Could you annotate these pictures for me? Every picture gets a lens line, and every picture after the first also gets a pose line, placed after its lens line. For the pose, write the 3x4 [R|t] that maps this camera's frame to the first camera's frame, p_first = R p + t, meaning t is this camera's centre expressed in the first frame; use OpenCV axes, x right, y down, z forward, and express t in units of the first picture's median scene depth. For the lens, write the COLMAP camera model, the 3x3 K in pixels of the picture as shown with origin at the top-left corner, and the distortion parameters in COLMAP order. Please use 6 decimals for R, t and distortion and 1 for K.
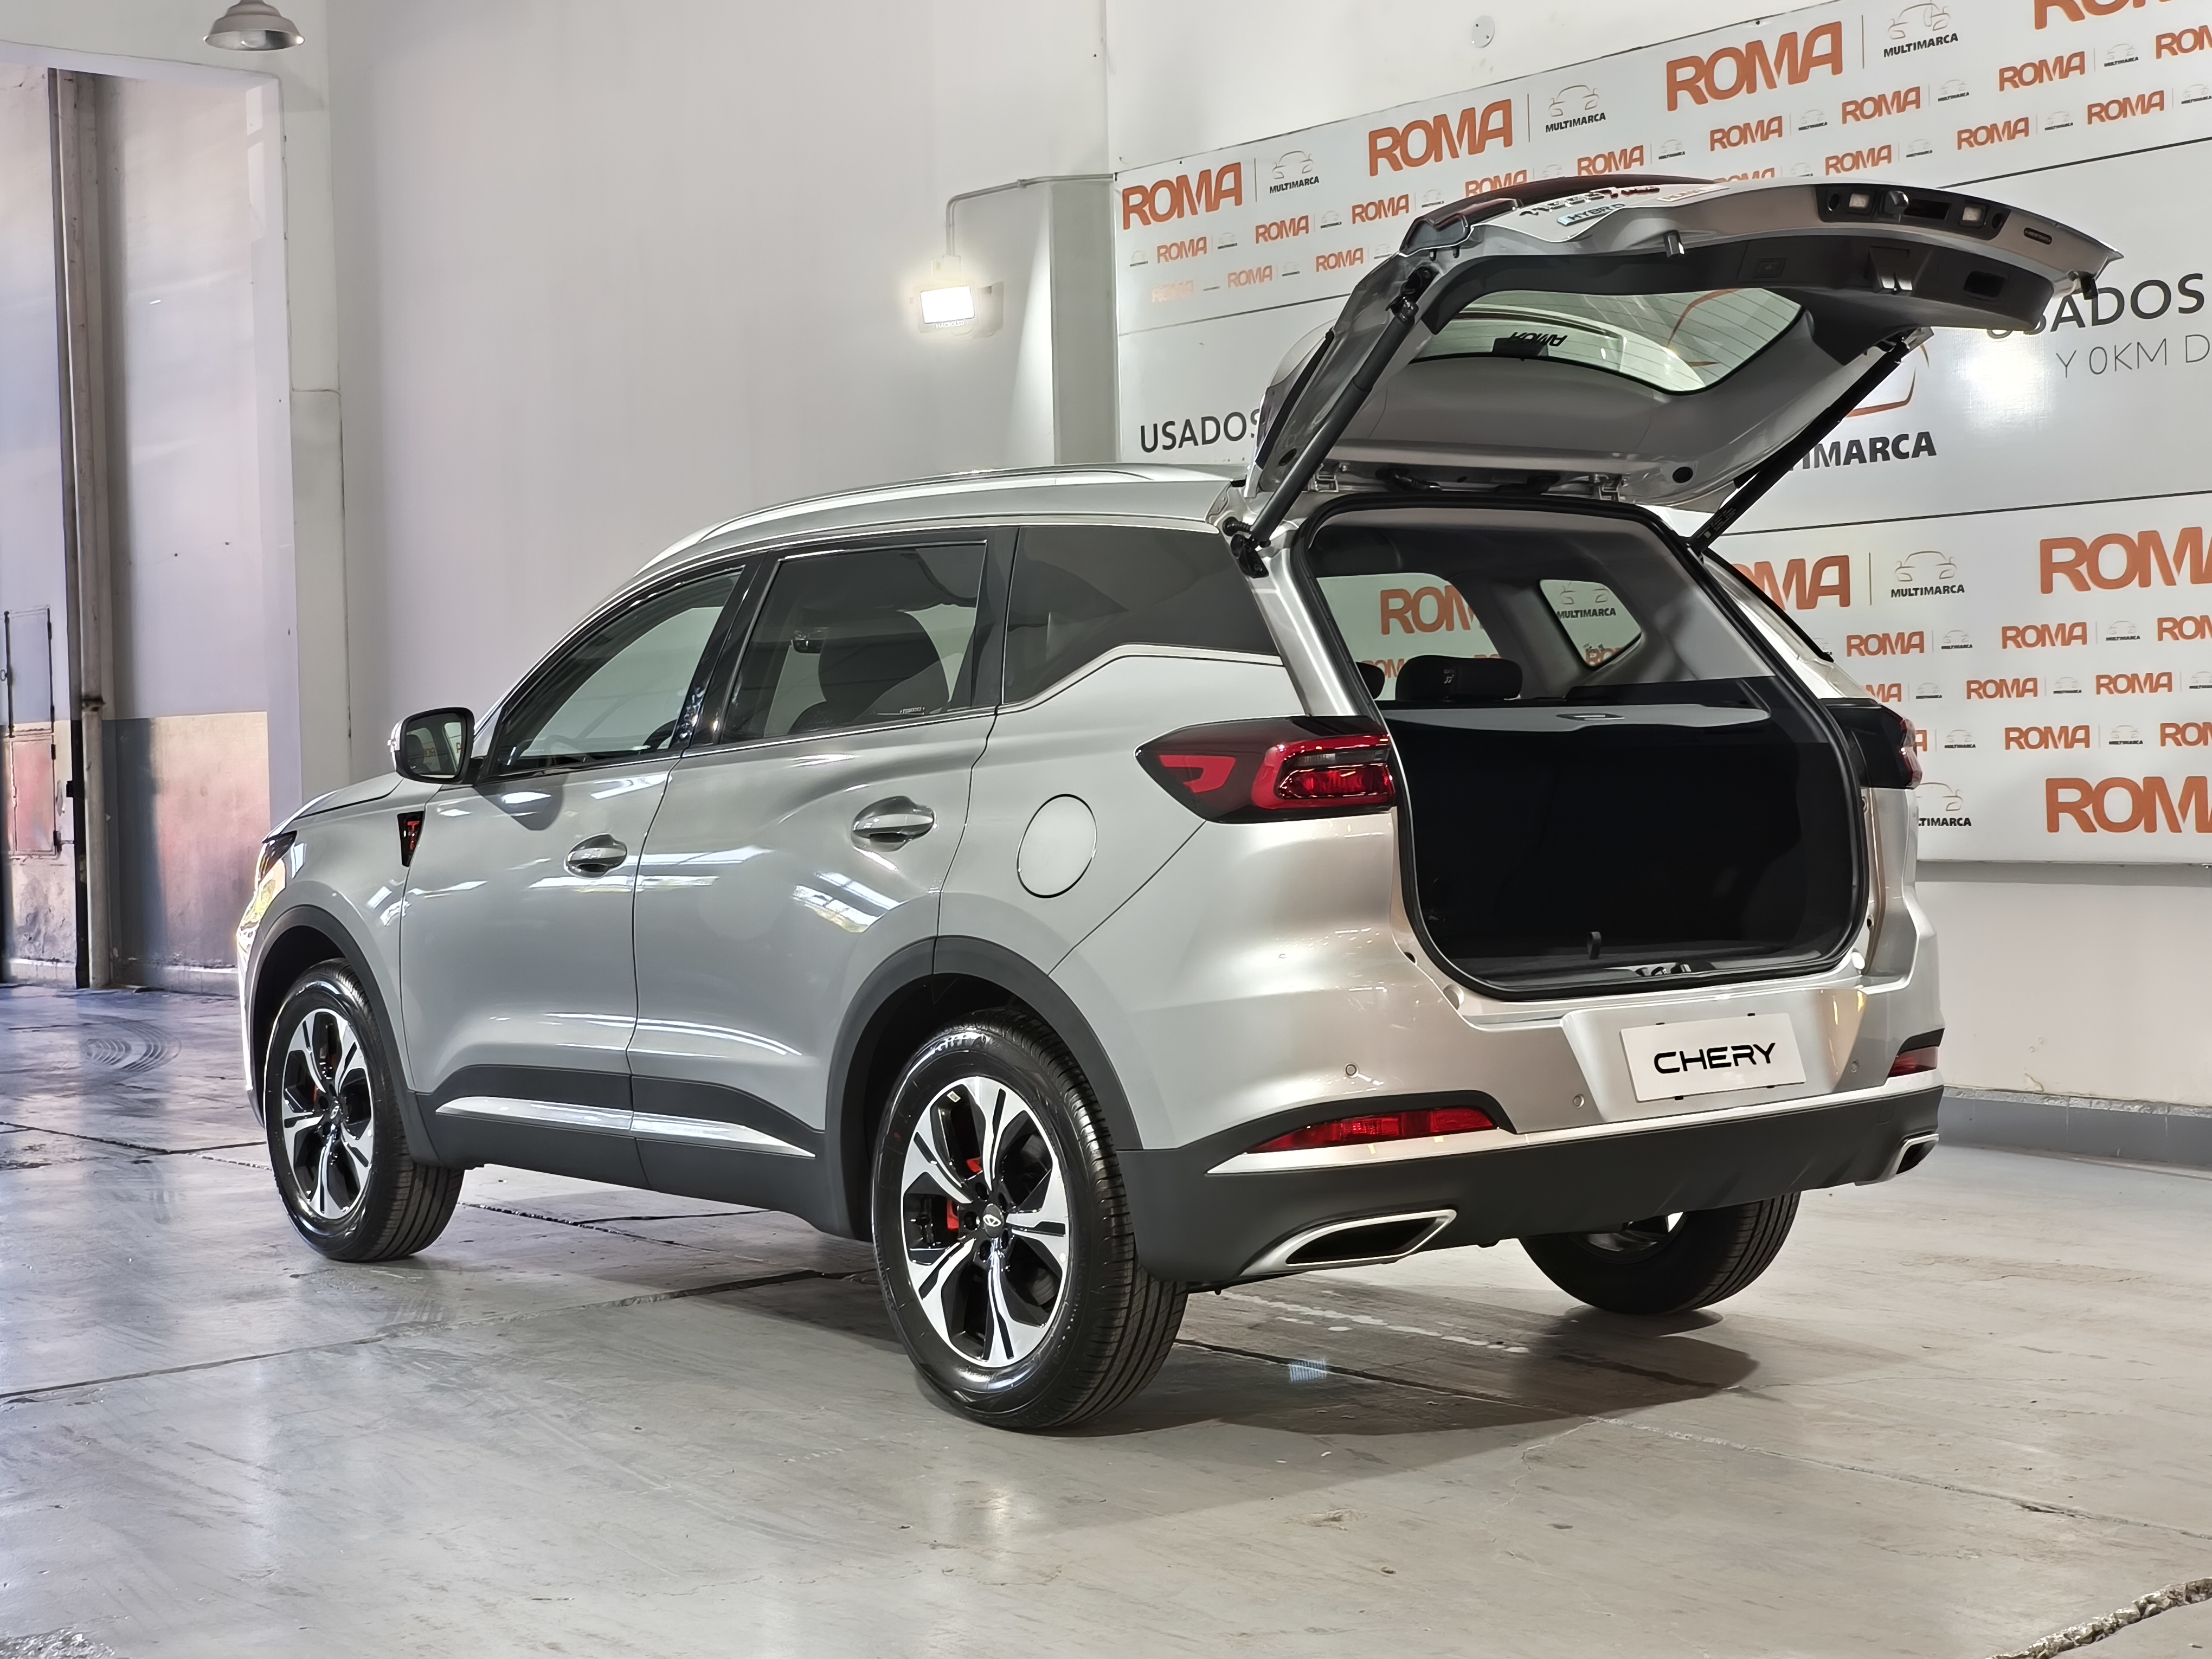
lens RADIAL K [[3286.7, 0, 1106.0], [0, 3286.7, 829.5], [0, 0, 1]] dist [0.031765, 0.072164]
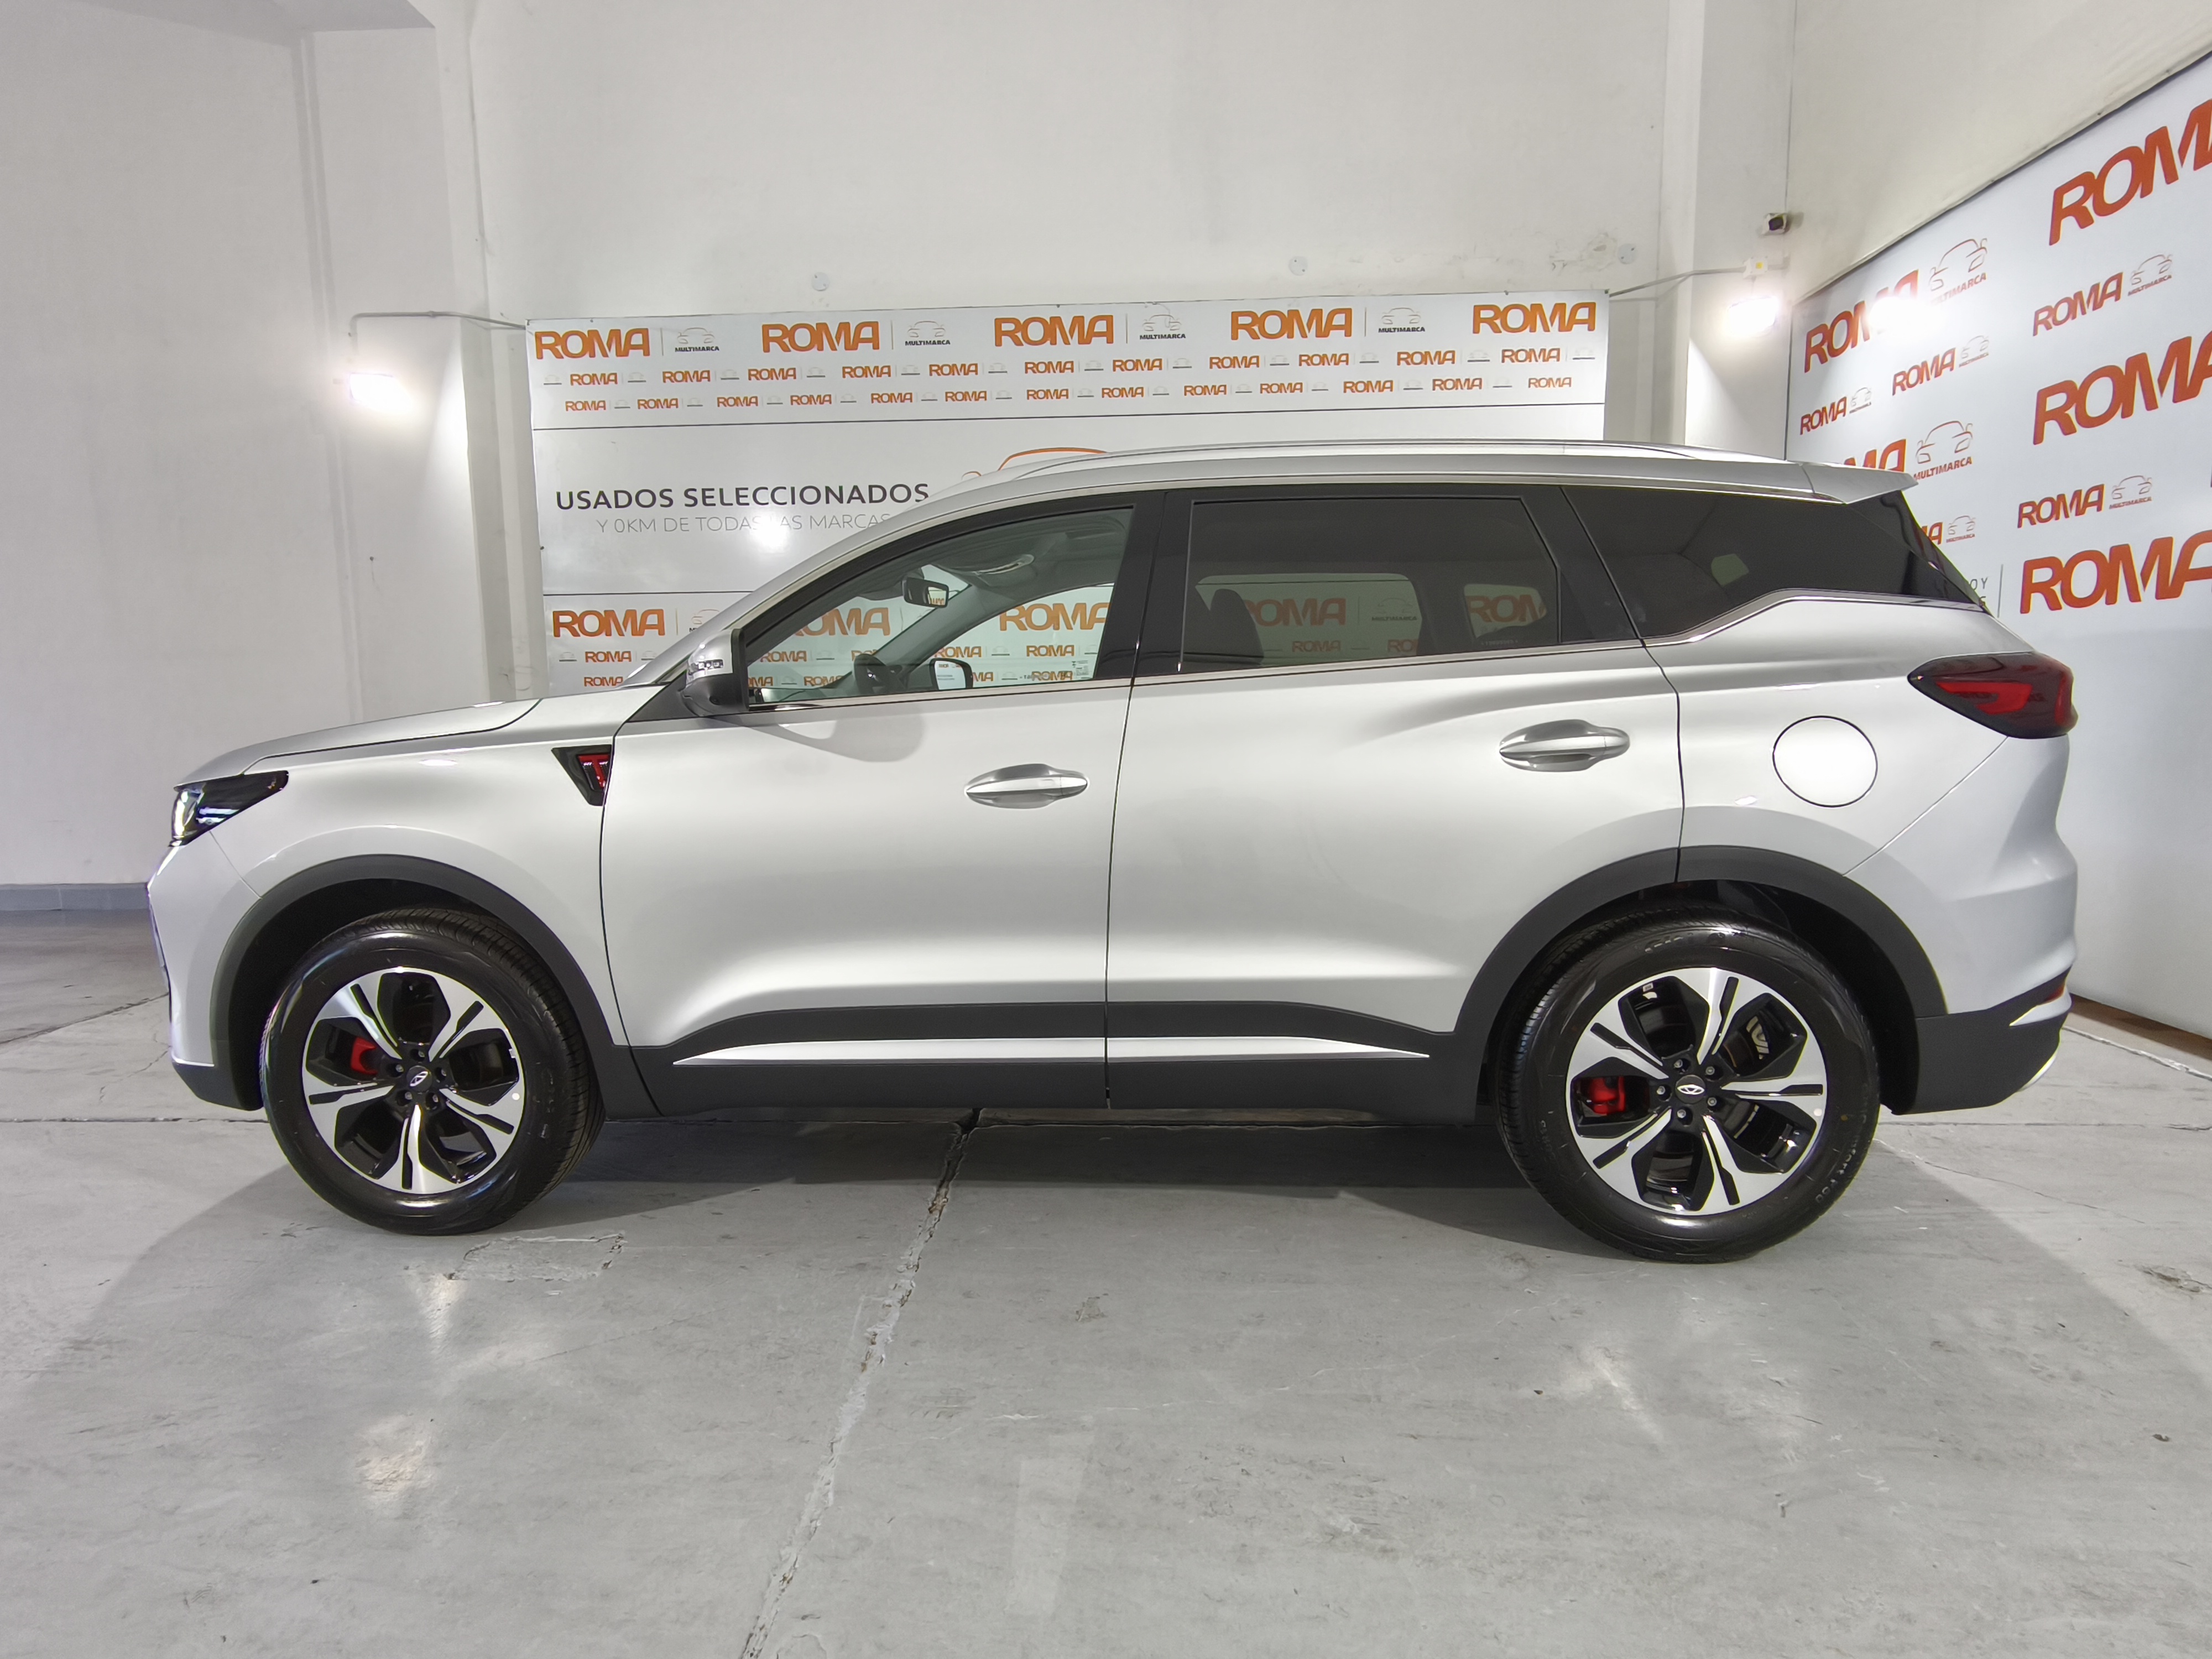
lens RADIAL K [[1143.7, 0, 1106.6], [0, 1143.7, 833.5], [0, 0, 1]] dist [0.017290, -0.036724]
pose [[0.665133, -0.072815, 0.743166, -0.357733], [0.015820, 0.996385, 0.083466, -0.005457], [-0.746557, -0.043759, 0.663881, 0.689438]]
